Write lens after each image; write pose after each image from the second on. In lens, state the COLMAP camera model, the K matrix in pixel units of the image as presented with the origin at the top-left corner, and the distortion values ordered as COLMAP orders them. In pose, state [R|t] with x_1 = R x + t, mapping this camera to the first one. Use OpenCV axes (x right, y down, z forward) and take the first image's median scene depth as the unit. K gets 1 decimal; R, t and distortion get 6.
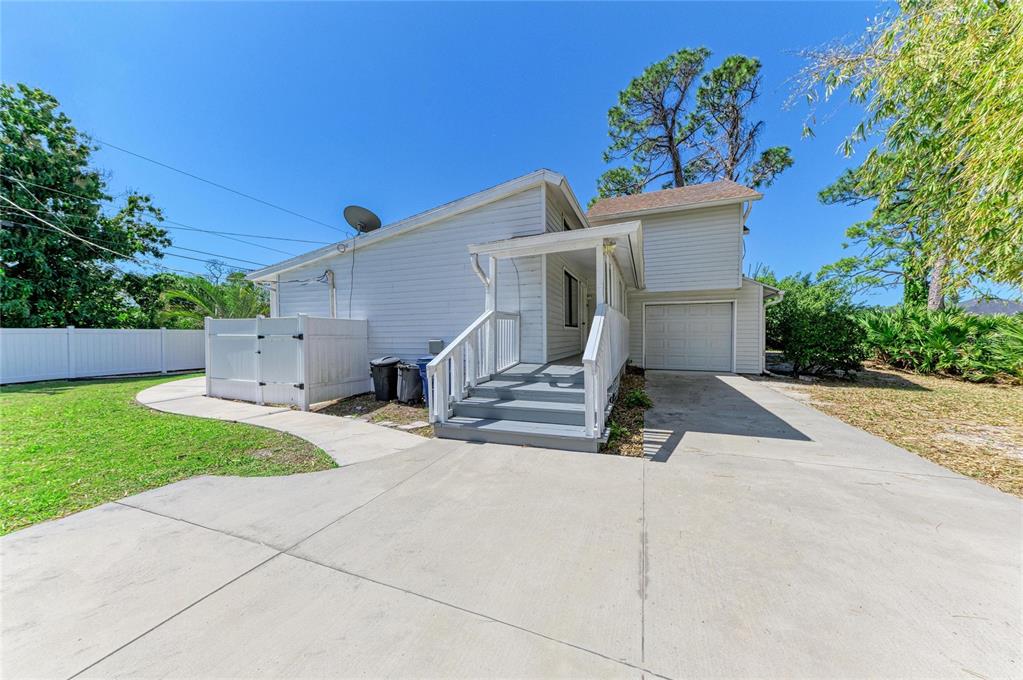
lens RADIAL K [[347.0, 0, 515.1], [0, 347.0, 340.4], [0, 0, 1]] dist [0.016958, -0.003228]
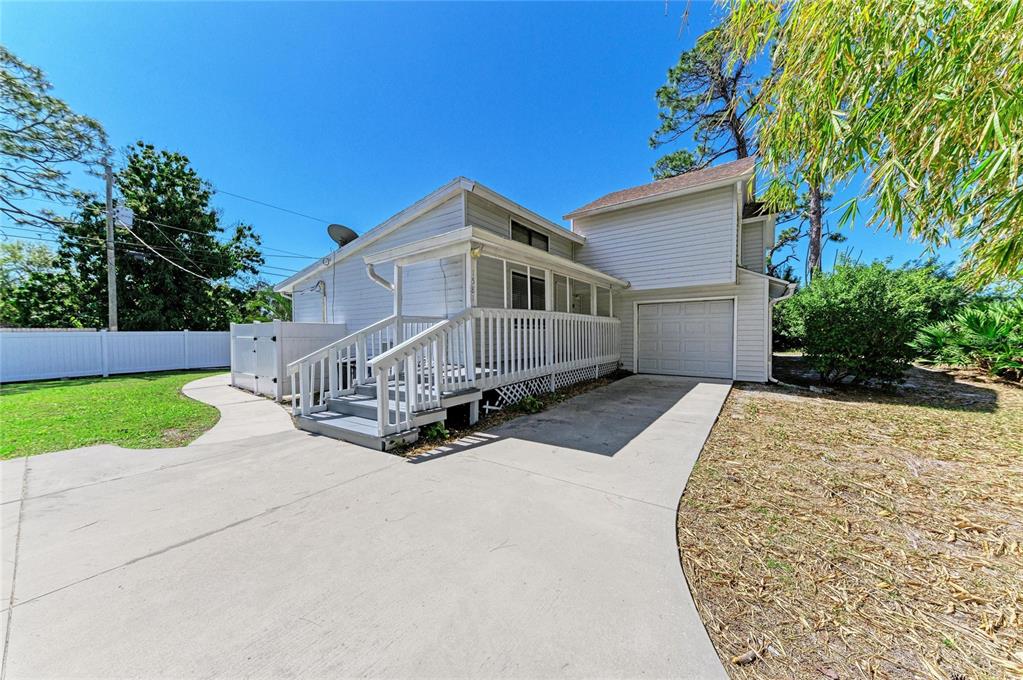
lens RADIAL K [[347.0, 0, 514.8], [0, 347.0, 341.3], [0, 0, 1]] dist [0.016958, -0.003228]
pose [[0.969801, 0.003412, -0.243875, 0.251585], [-0.002460, 0.999988, 0.004211, -0.004905], [0.243887, -0.003484, 0.969798, 0.019216]]
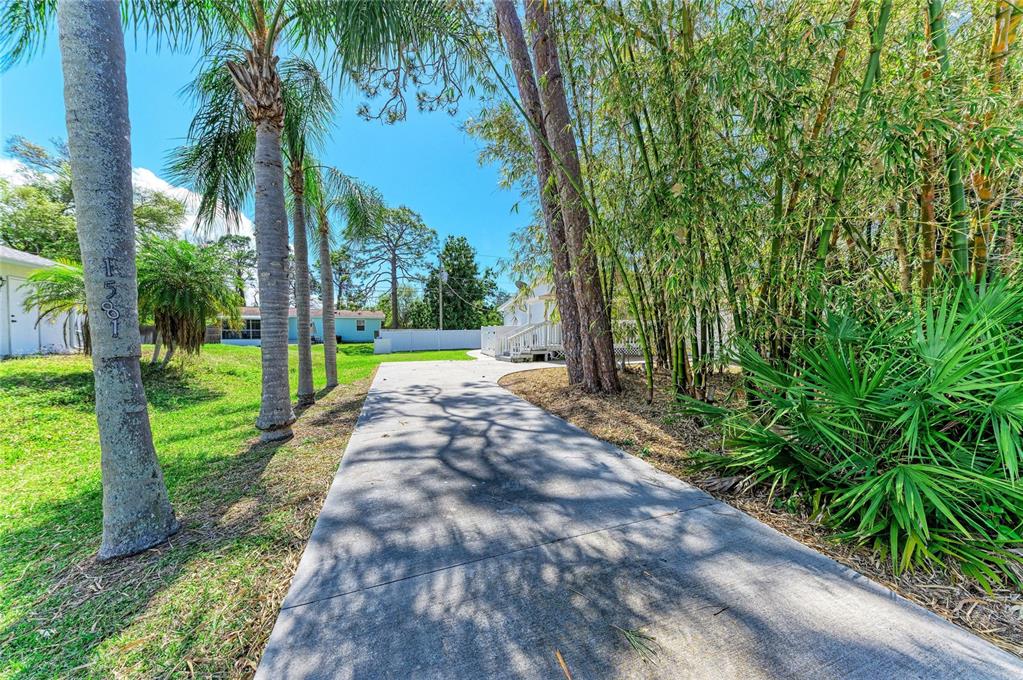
lens RADIAL K [[347.0, 0, 504.5], [0, 347.0, 338.0], [0, 0, 1]] dist [0.016958, -0.003228]
pose [[0.645825, 0.010873, -0.763408, 0.873882], [-0.010748, 0.999929, 0.005149, 0.010404], [0.763410, 0.004880, 0.645896, -0.430263]]
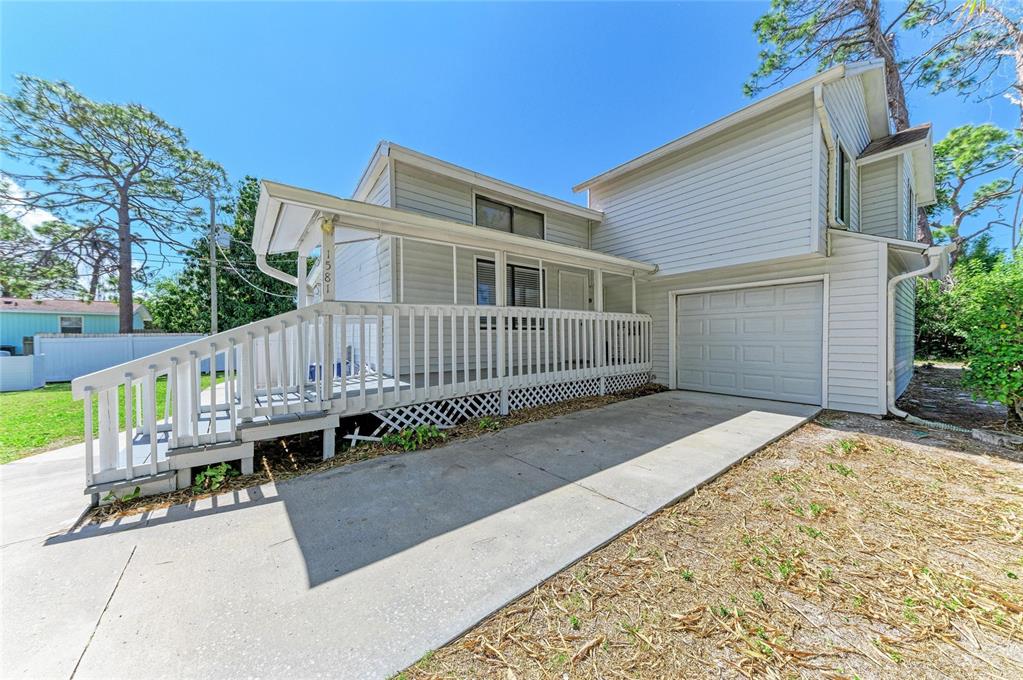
lens RADIAL K [[347.0, 0, 514.5], [0, 347.0, 341.6], [0, 0, 1]] dist [0.016958, -0.003228]
pose [[0.862631, 0.001967, -0.505830, 0.396887], [-0.002014, 0.999998, 0.000455, -0.008699], [0.505830, 0.000627, 0.862633, 0.227188]]
